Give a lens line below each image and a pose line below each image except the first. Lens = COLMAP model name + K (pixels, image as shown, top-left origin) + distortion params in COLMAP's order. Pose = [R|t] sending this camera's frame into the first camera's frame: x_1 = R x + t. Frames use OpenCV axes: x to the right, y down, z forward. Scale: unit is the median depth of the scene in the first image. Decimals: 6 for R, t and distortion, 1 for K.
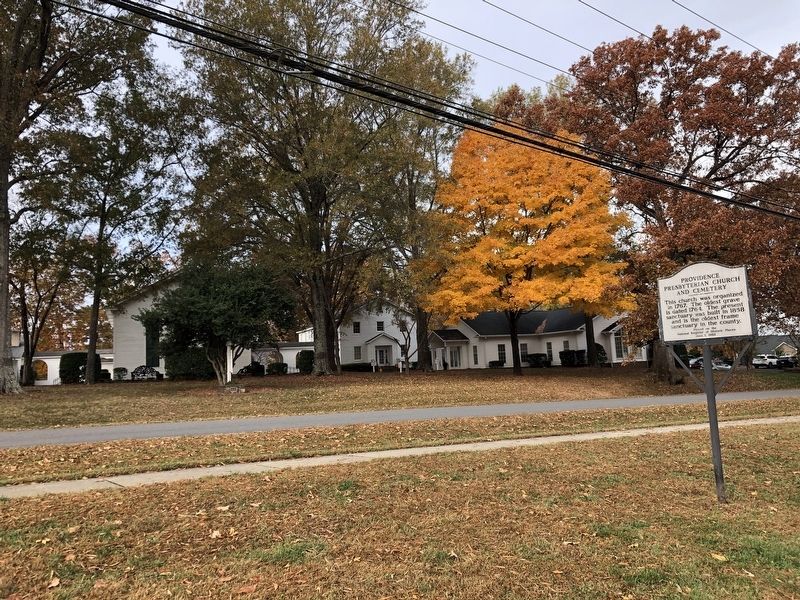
lens RADIAL K [[649.0, 0, 401.9], [0, 649.0, 299.1], [0, 0, 1]] dist [0.043156, 0.000778]
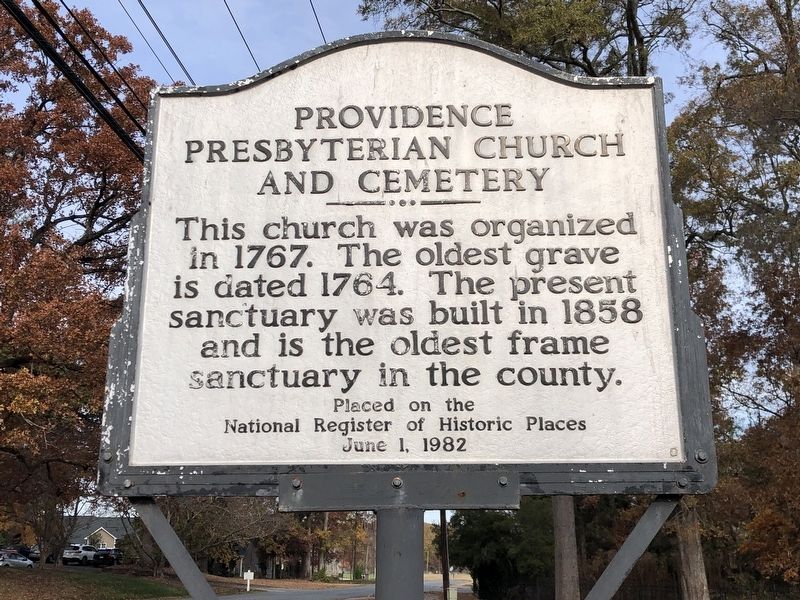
lens RADIAL K [[898.3, 0, 402.1], [0, 898.3, 301.5], [0, 0, 1]] dist [0.017411, 0.000000]
pose [[0.653297, 0.247834, 0.715388, 0.288283], [-0.121888, 0.967008, -0.223695, 0.068036], [-0.747225, 0.058942, 0.661952, 0.826201]]
